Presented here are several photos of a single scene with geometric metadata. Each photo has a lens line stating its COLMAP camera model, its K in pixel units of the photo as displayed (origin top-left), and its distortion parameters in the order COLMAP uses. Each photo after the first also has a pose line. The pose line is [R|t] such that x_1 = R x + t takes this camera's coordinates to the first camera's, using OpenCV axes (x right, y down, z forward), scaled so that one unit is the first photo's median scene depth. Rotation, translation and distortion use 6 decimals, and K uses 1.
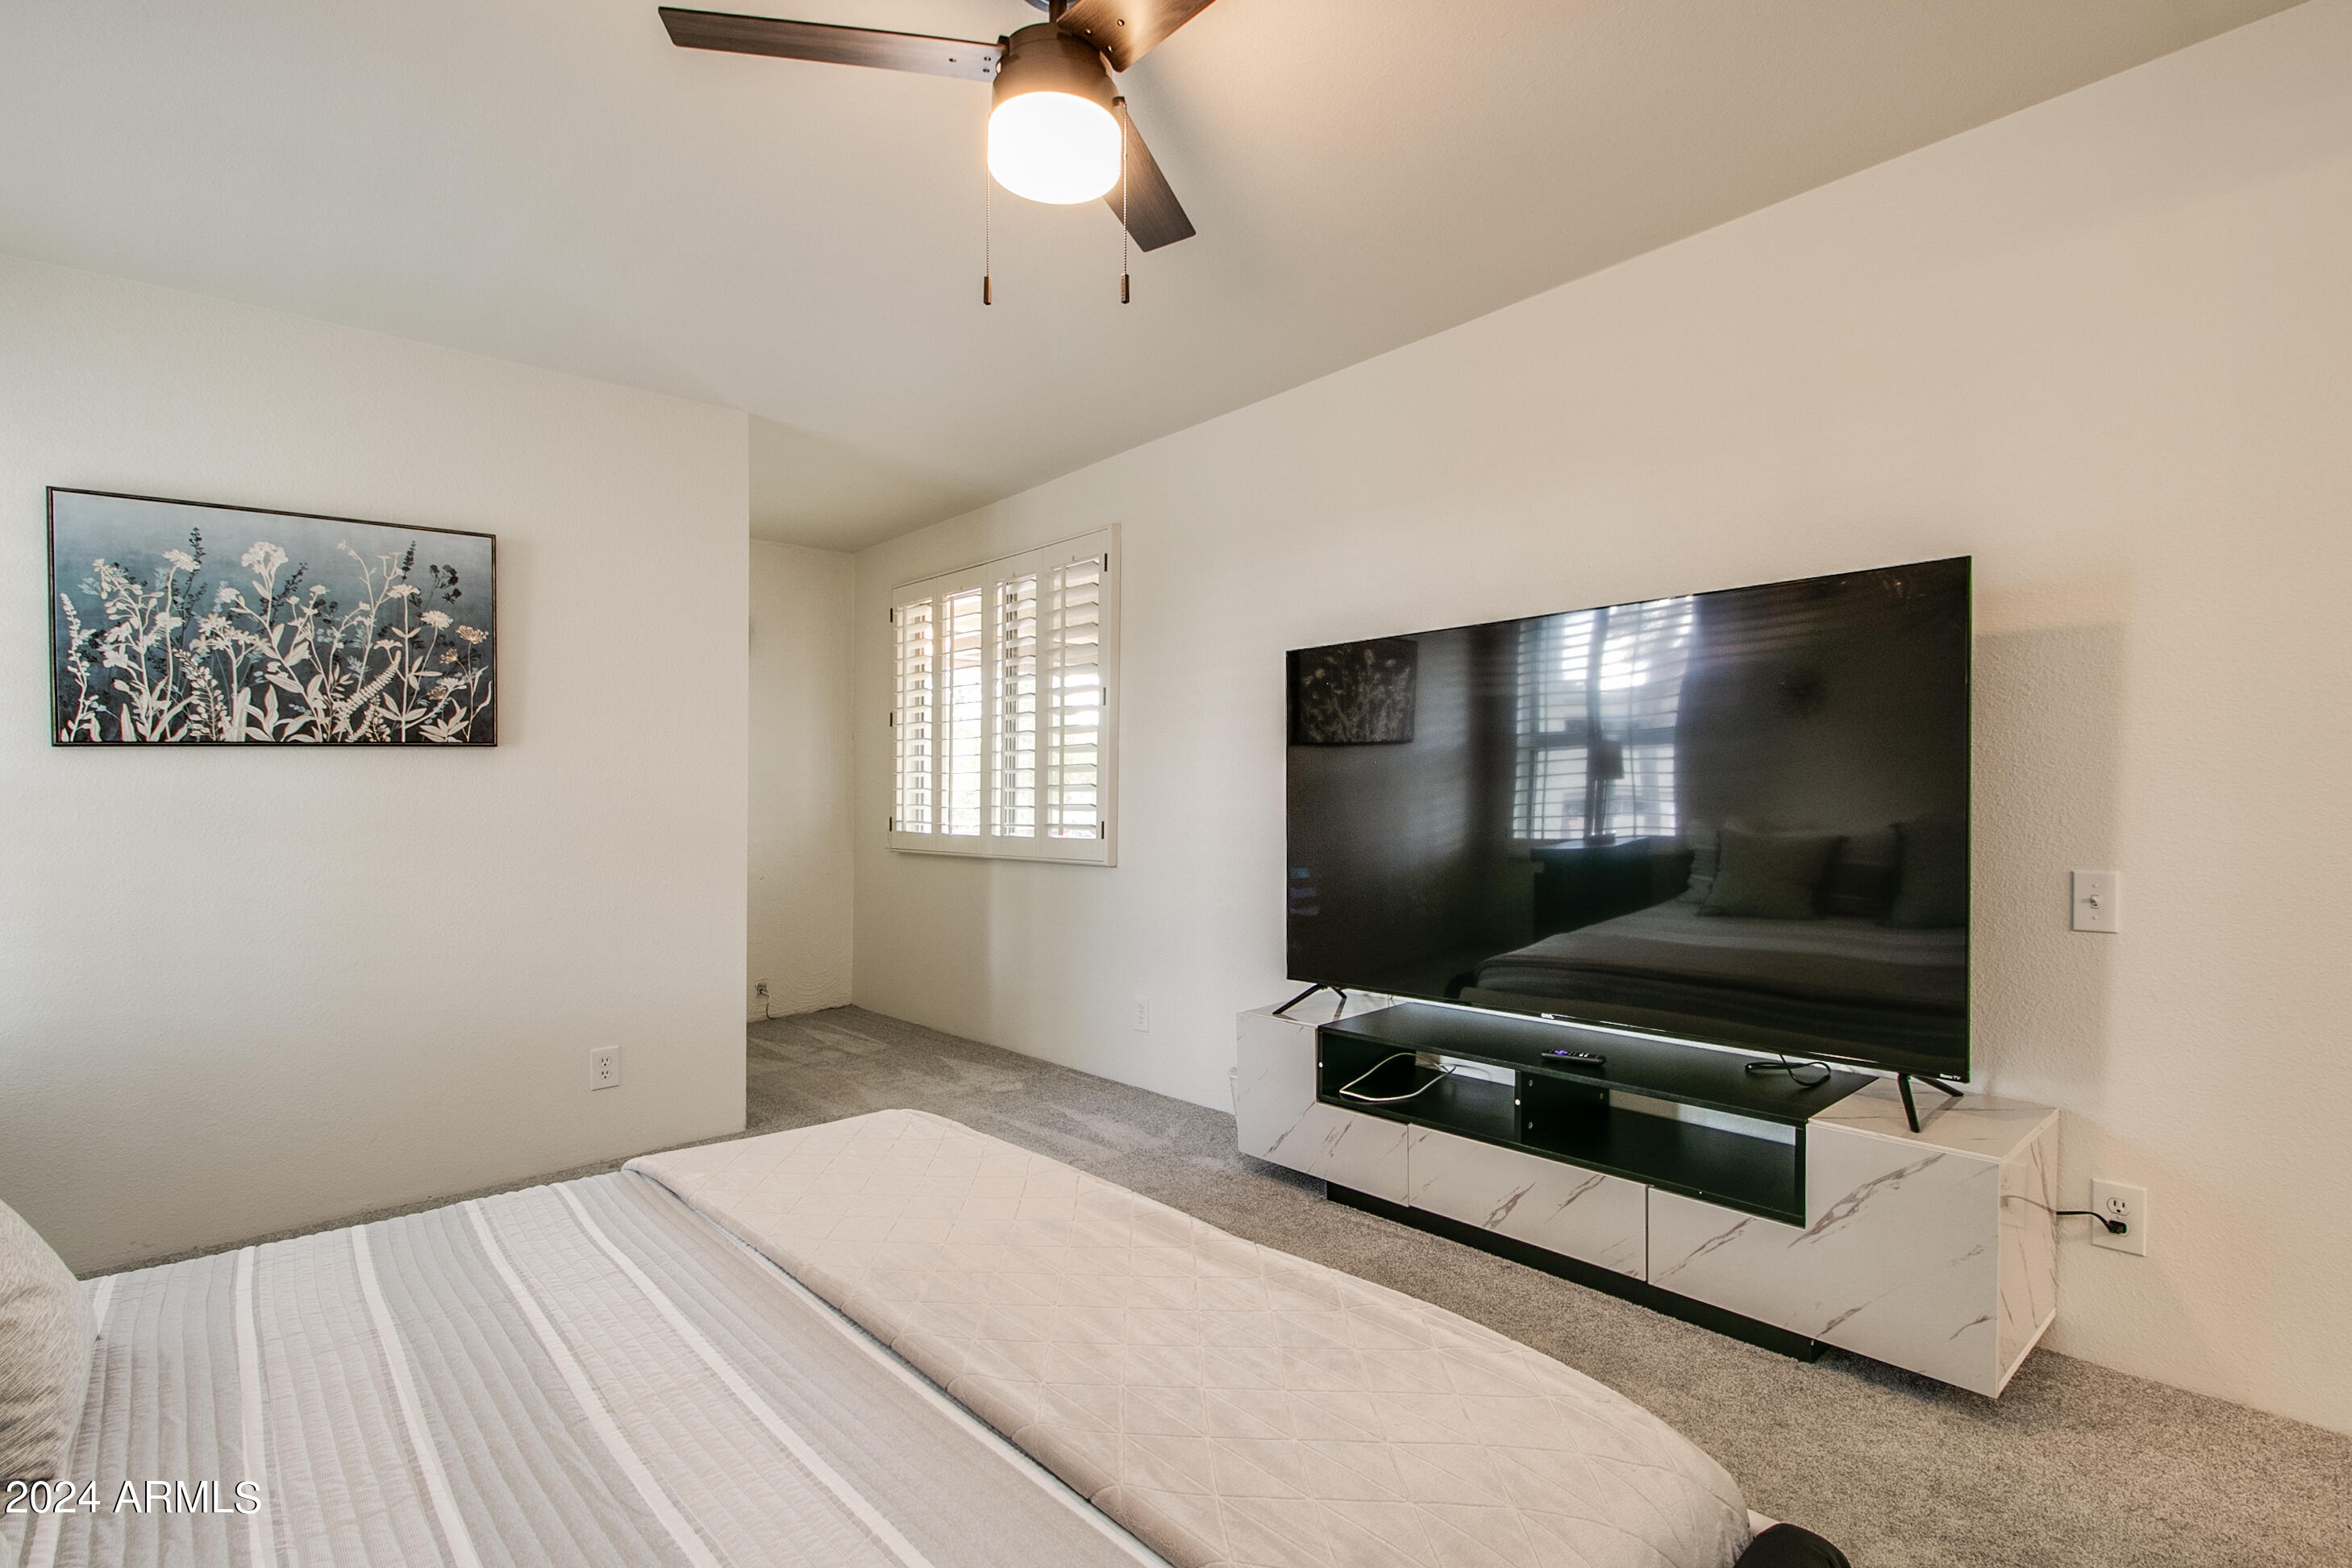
lens RADIAL K [[1118.4, 0, 1176.0], [0, 1118.4, 784.0], [0, 0, 1]] dist [0.014127, 0.000191]
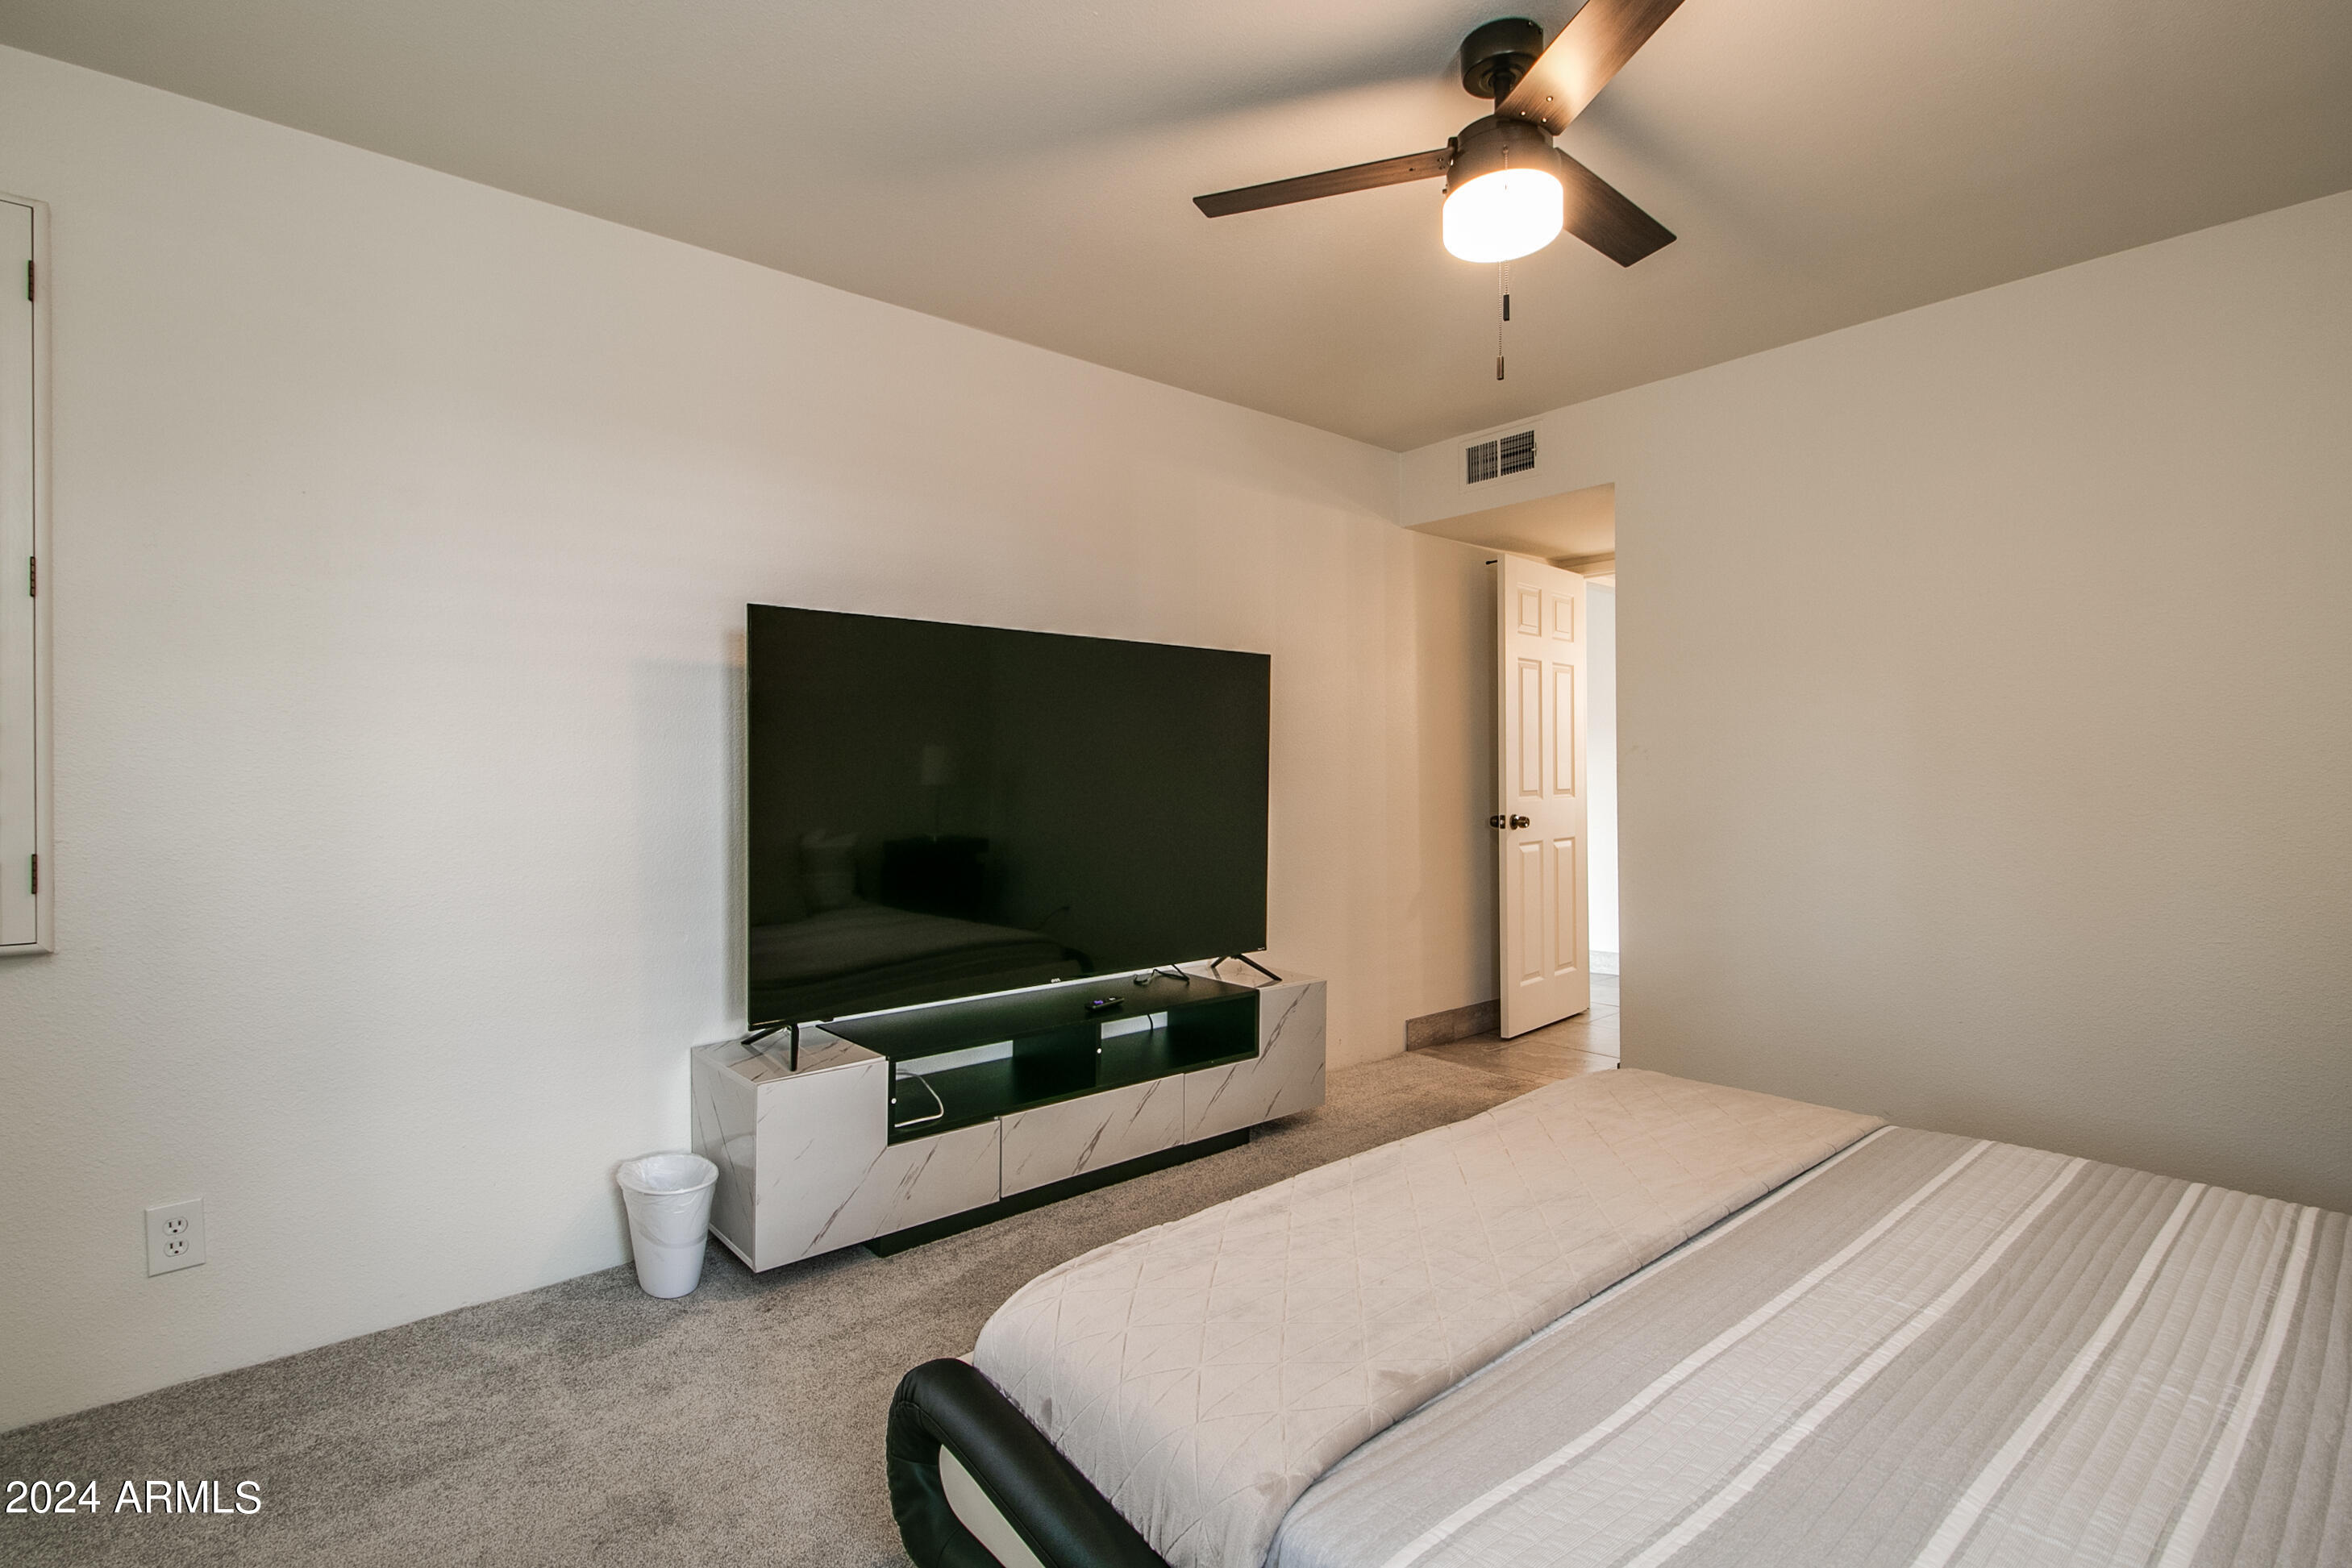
lens RADIAL K [[1118.4, 0, 1176.0], [0, 1118.4, 784.0], [0, 0, 1]] dist [0.014127, 0.000191]
pose [[0.017273, 0.008800, 0.999812, -1.008271], [-0.002084, 0.999959, -0.008765, 0.017542], [-0.999849, -0.001933, 0.017291, 1.049843]]
